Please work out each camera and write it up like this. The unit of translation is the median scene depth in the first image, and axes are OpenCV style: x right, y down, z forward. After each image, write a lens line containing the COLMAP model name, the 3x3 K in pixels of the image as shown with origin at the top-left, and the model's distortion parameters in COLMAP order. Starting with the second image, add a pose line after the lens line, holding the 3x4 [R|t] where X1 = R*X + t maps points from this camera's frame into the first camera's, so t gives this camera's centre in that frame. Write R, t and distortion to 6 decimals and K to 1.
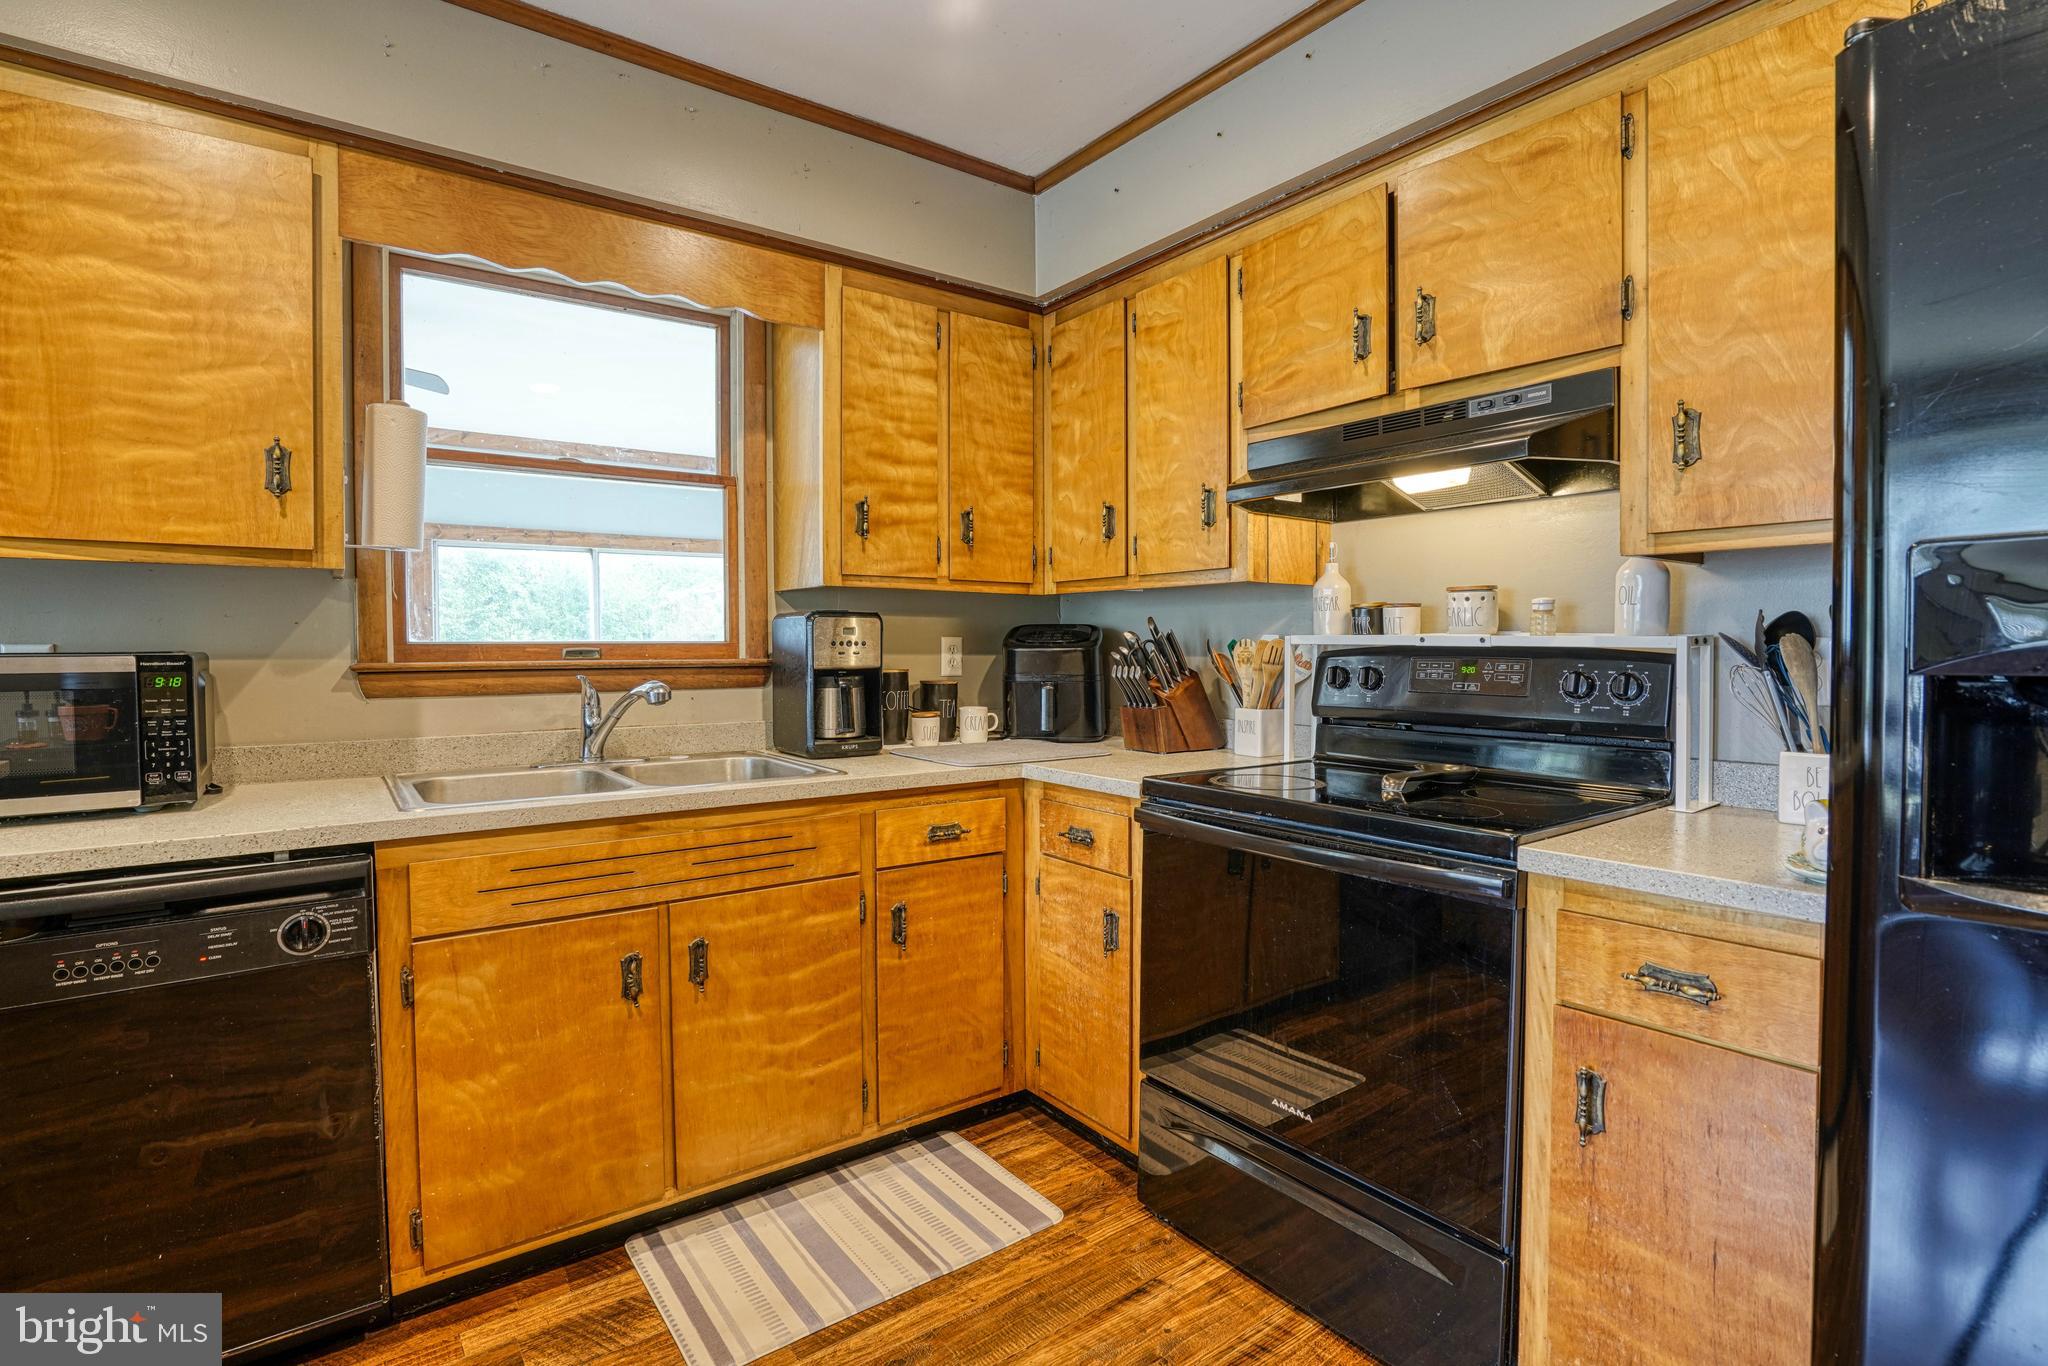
lens RADIAL K [[955.9, 0, 1010.7], [0, 955.9, 669.6], [0, 0, 1]] dist [-0.050610, 0.016641]
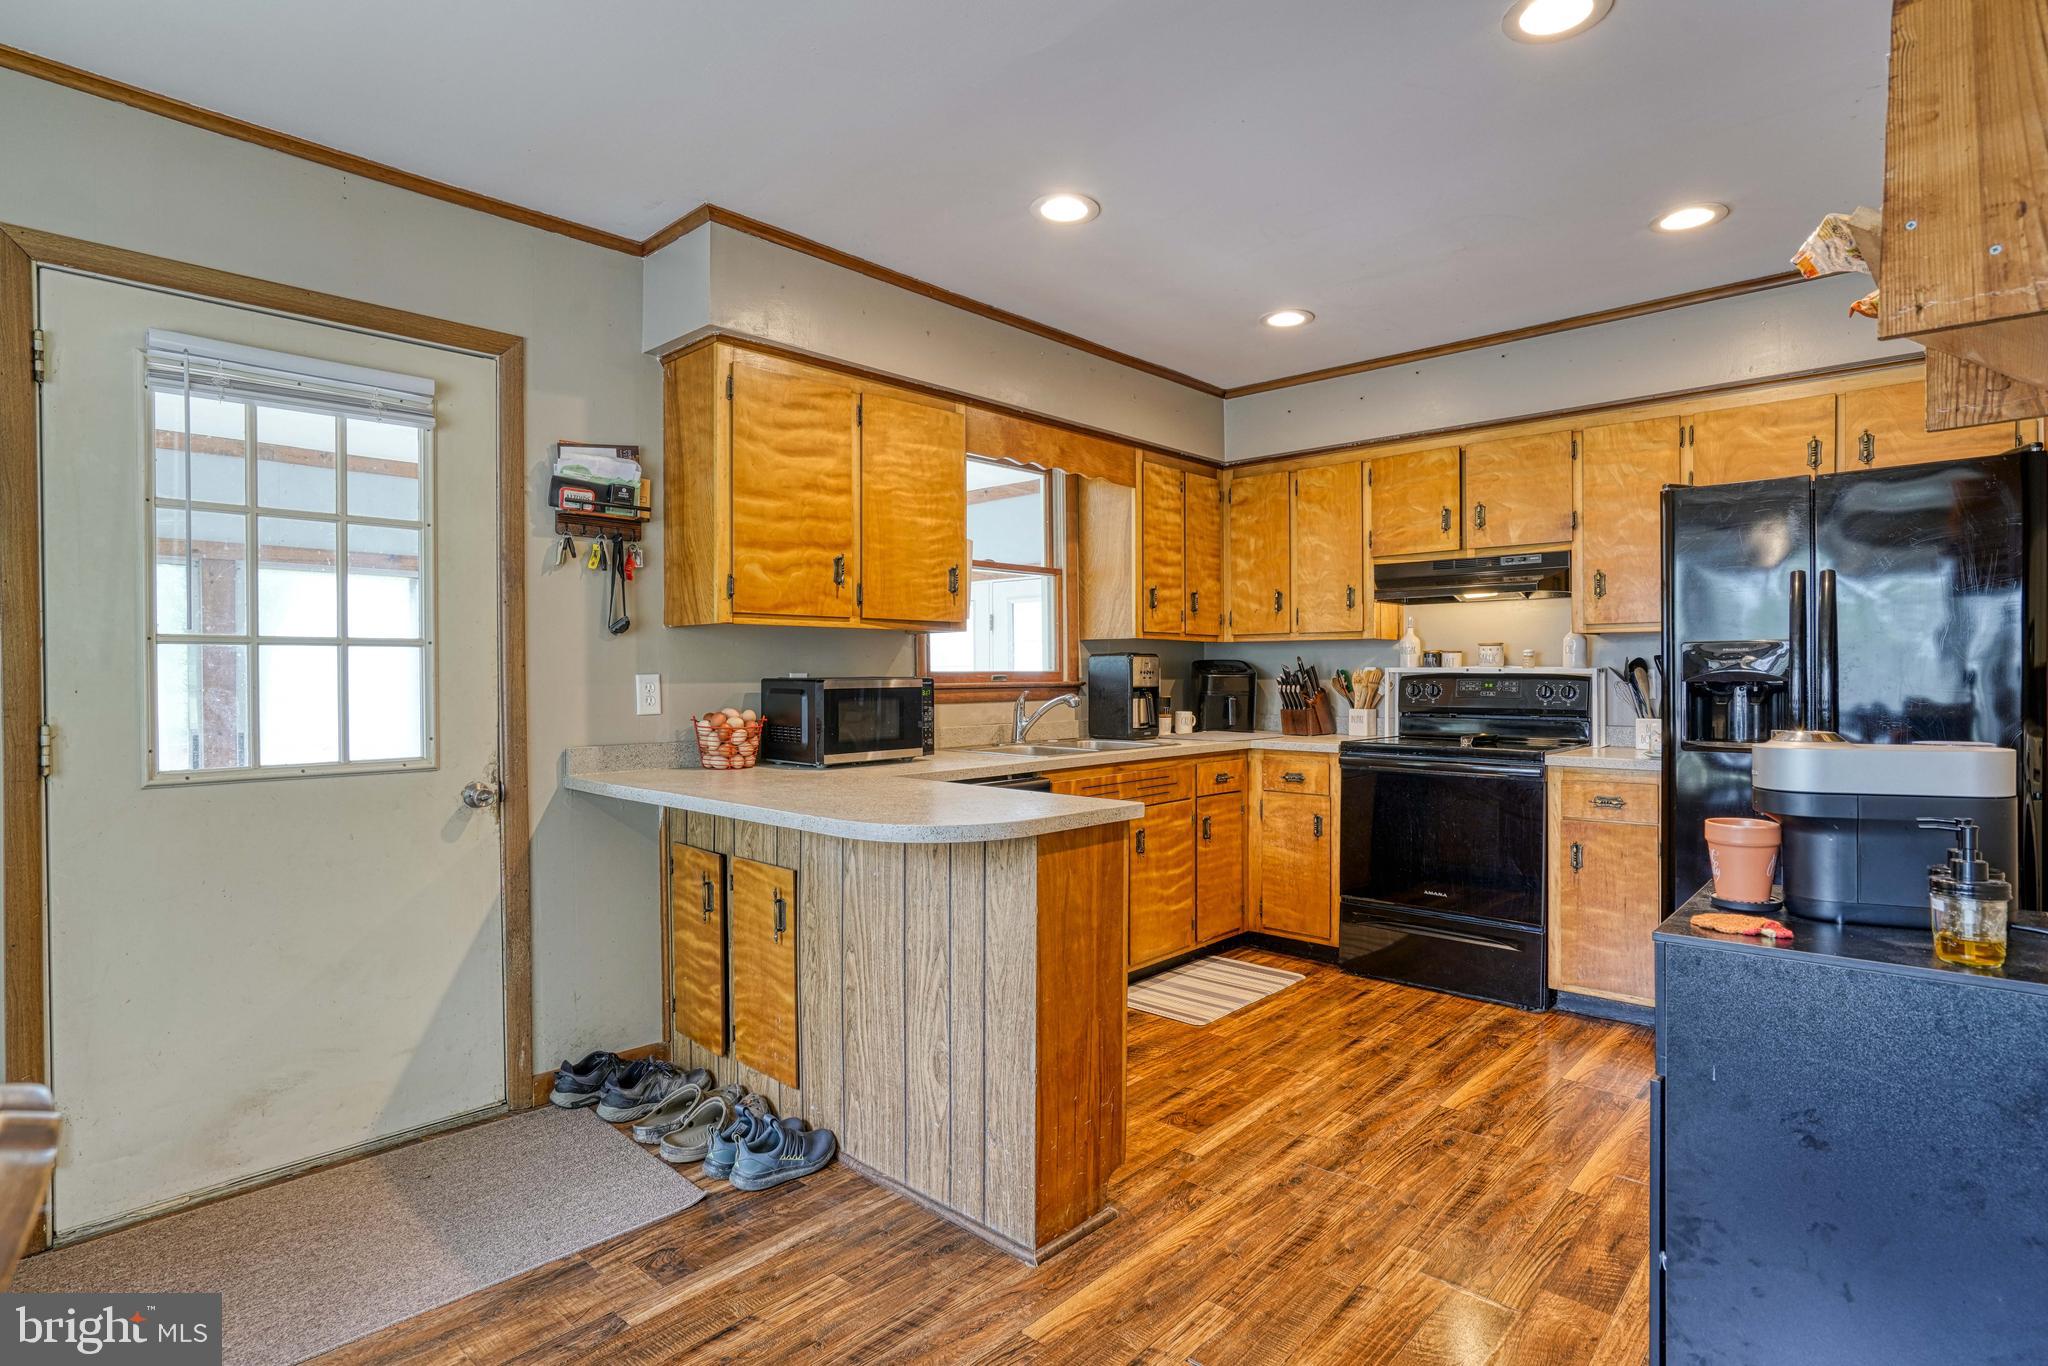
lens RADIAL K [[1055.6, 0, 1036.9], [0, 1055.6, 678.2], [0, 0, 1]] dist [-0.027128, 0.000480]
pose [[0.976657, -0.002462, 0.214791, -0.876821], [0.006766, 0.999791, -0.019305, 0.020923], [-0.214698, 0.020307, 0.976469, -0.905608]]
